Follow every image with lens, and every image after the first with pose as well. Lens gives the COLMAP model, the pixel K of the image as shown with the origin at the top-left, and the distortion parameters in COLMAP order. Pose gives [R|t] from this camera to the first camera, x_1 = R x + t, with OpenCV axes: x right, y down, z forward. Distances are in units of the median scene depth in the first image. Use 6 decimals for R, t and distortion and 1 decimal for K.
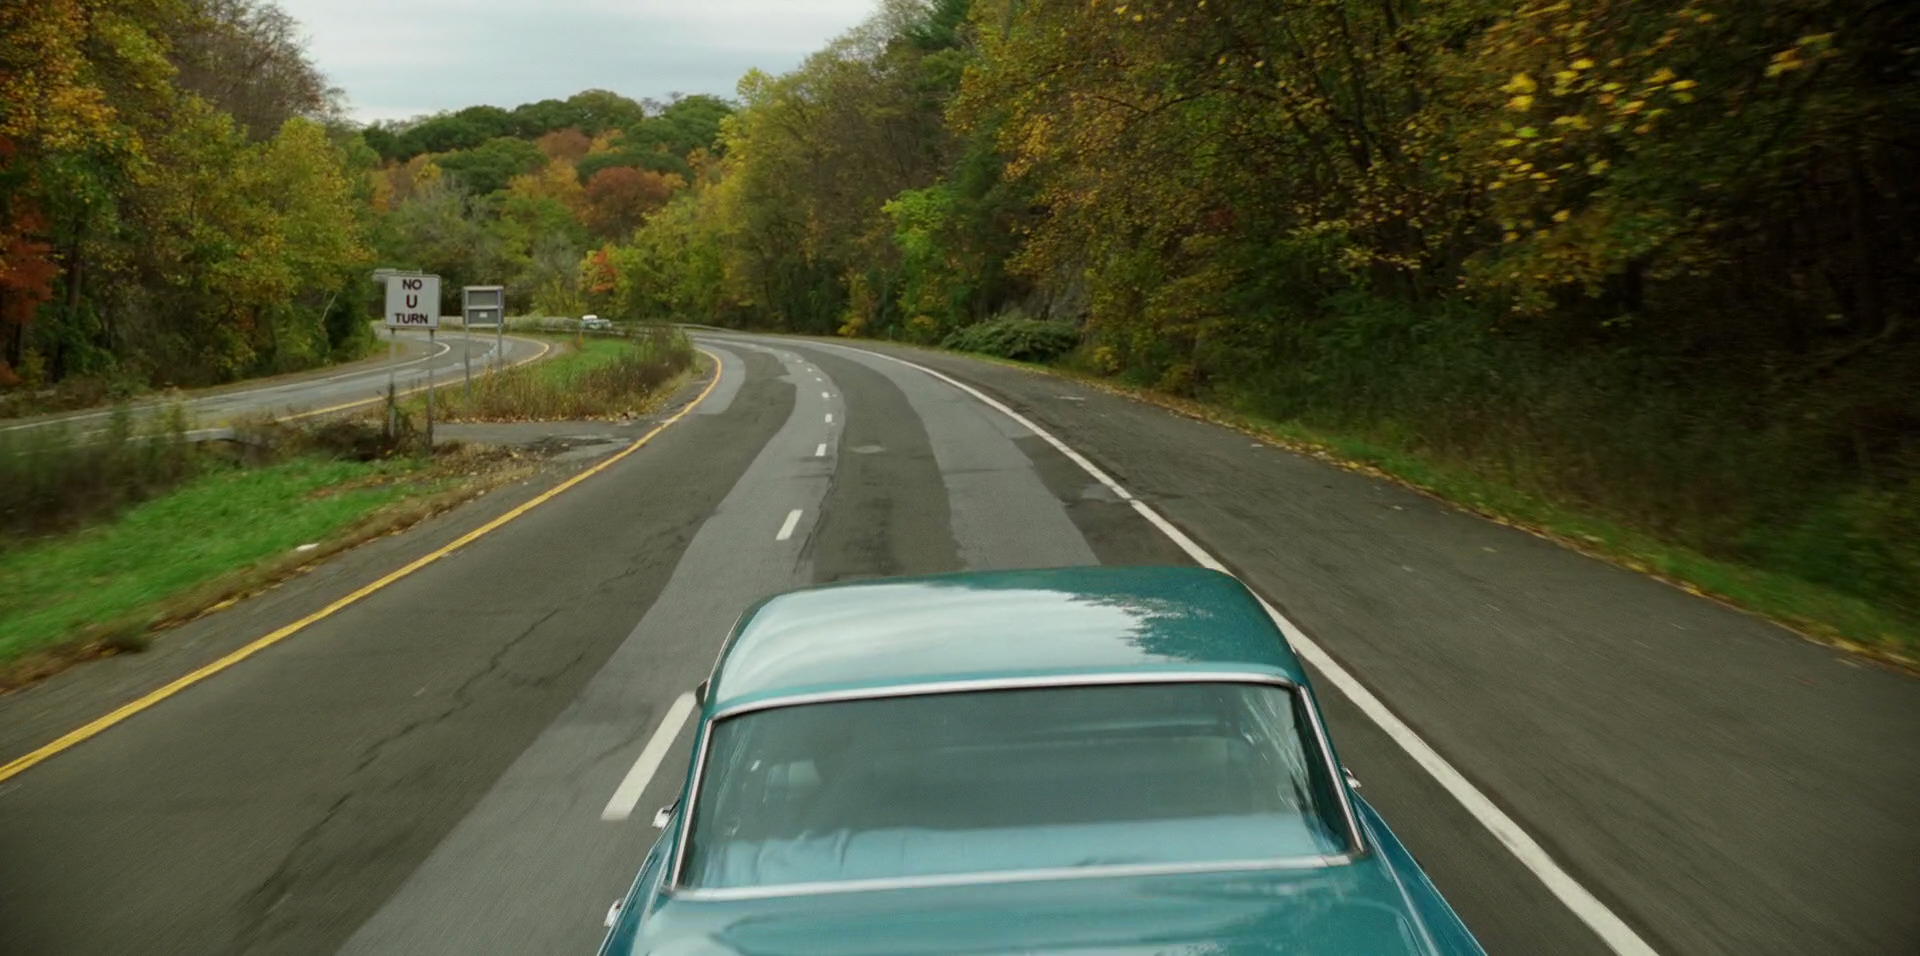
lens RADIAL K [[2610.8, 0, 960.6], [0, 2610.8, 471.9], [0, 0, 1]] dist [-0.086732, 0.000000]
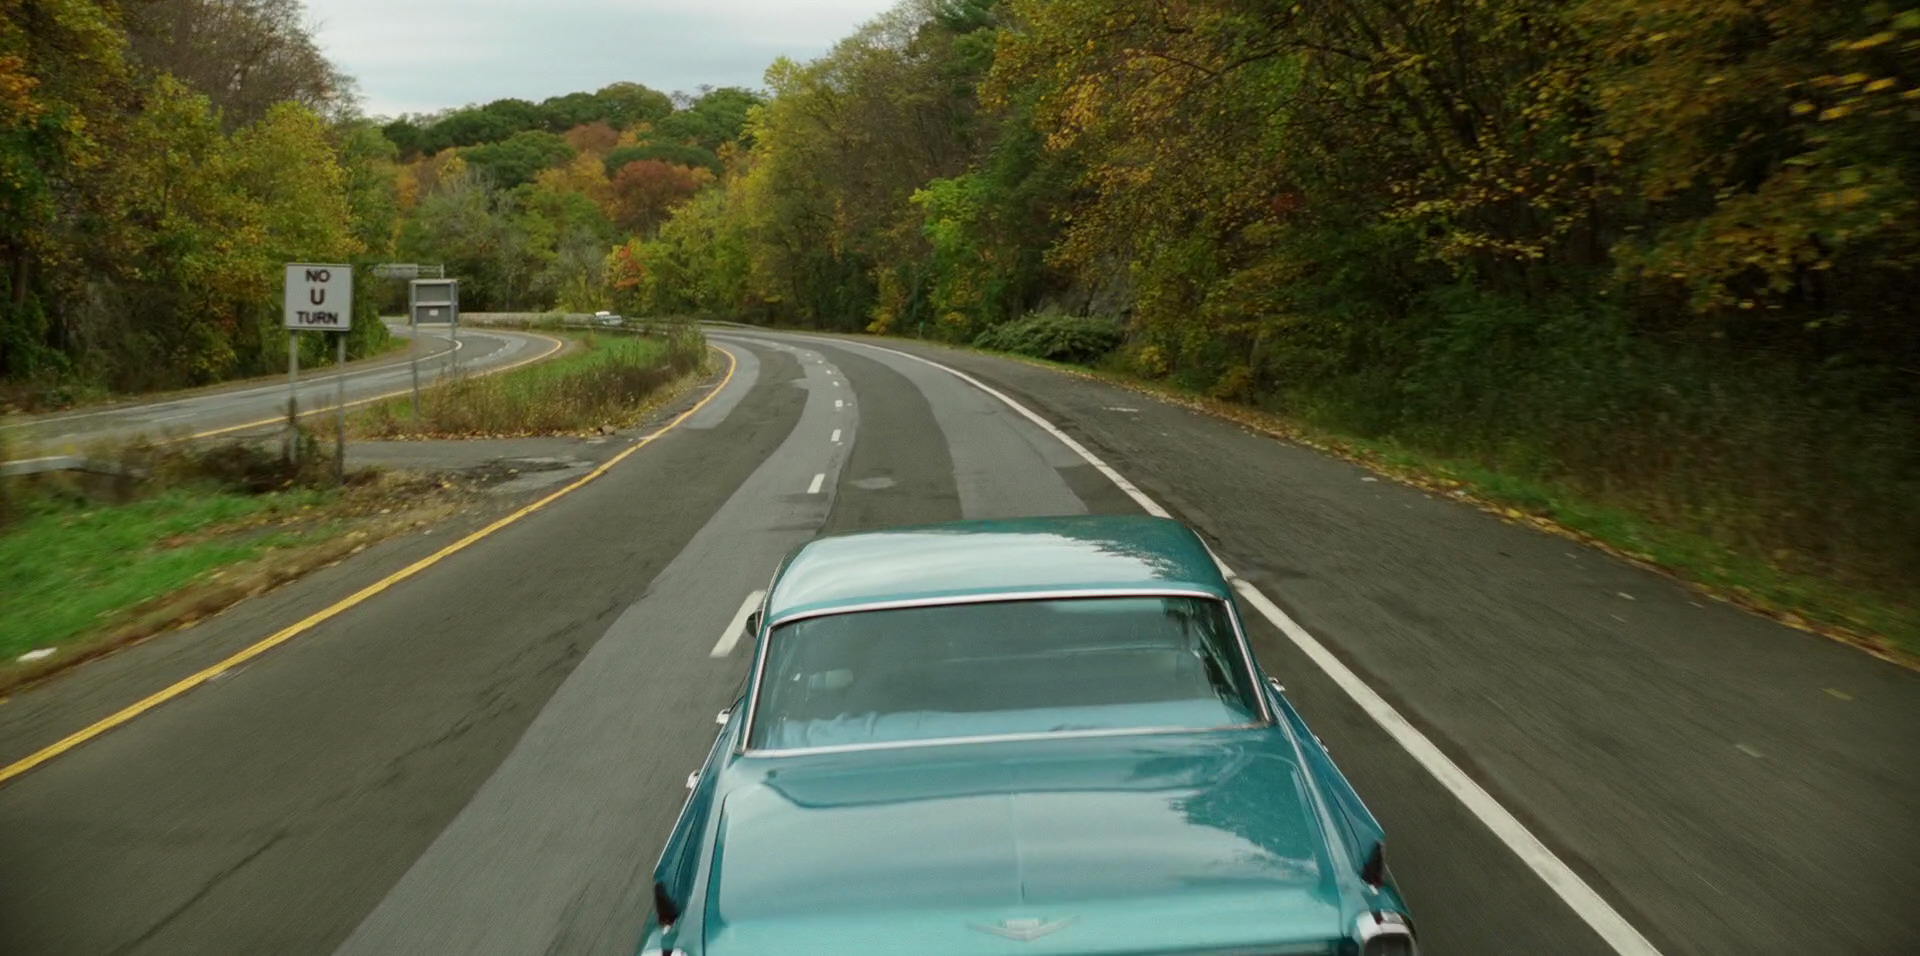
lens RADIAL K [[2610.8, 0, 954.3], [0, 2610.8, 474.4], [0, 0, 1]] dist [-0.086732, 0.000000]
pose [[0.999878, 0.000605, -0.015617, 0.000180], [-0.000566, 0.999997, 0.002500, -0.002823], [0.015618, -0.002491, 0.999875, 0.044271]]
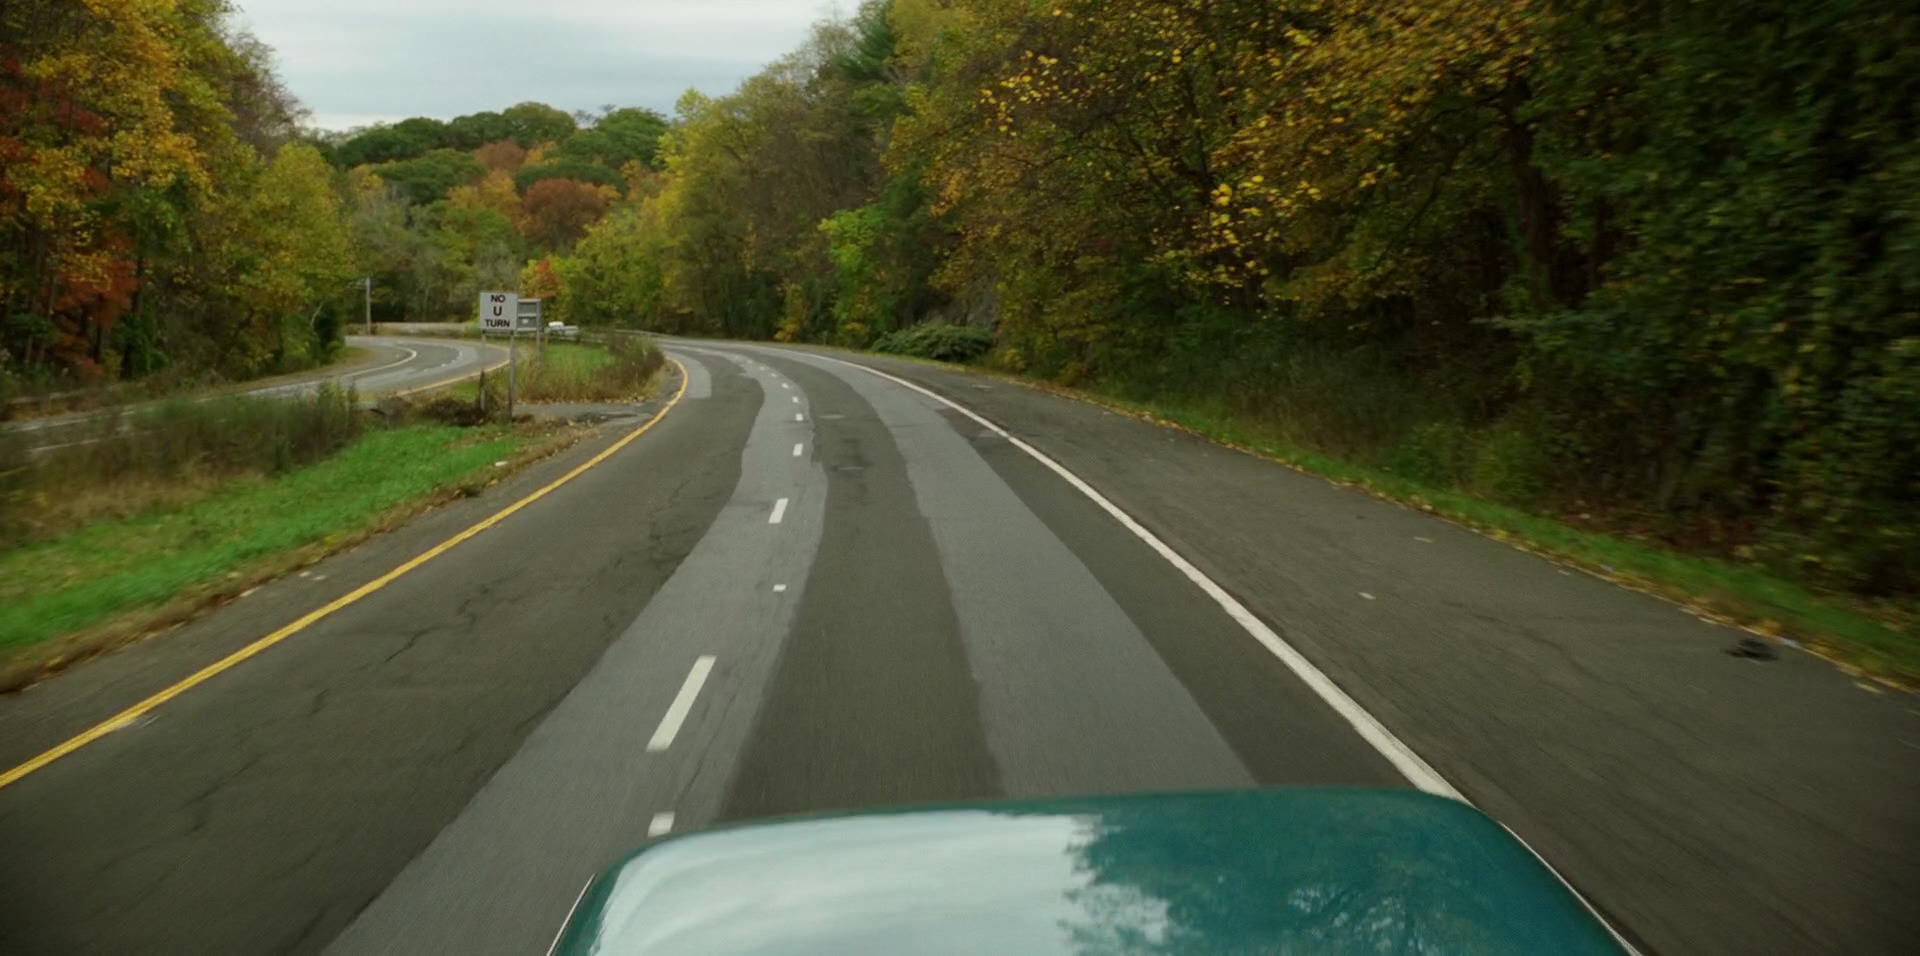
lens RADIAL K [[2610.8, 0, 964.4], [0, 2610.8, 479.6], [0, 0, 1]] dist [-0.086732, 0.000000]
pose [[0.999521, -0.000411, 0.030932, -0.001659], [0.000405, 1.000000, 0.000218, 0.005356], [-0.030933, -0.000205, 0.999521, -0.088011]]
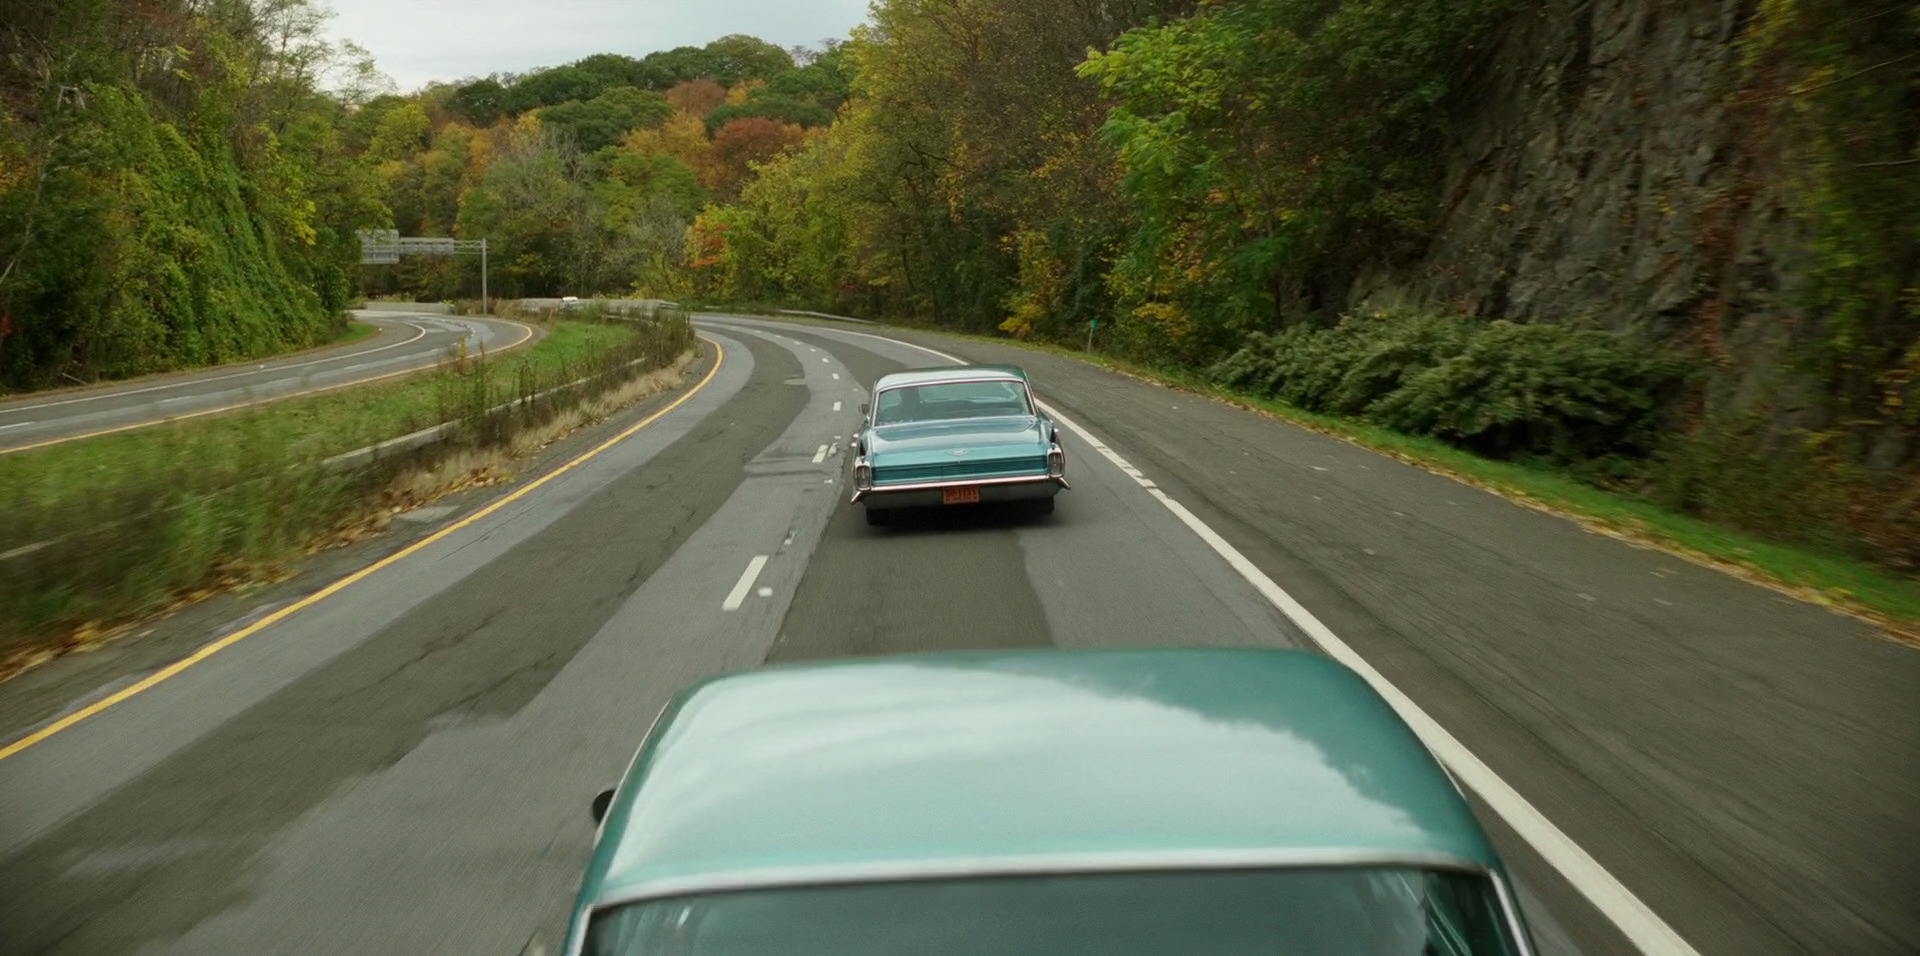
lens RADIAL K [[2610.8, 0, 955.3], [0, 2610.8, 472.5], [0, 0, 1]] dist [-0.086732, 0.000000]
pose [[0.997342, 0.007178, -0.072502, -0.013224], [-0.006653, 0.999950, 0.007475, -0.024763], [0.072553, -0.006973, 0.997340, 0.398384]]
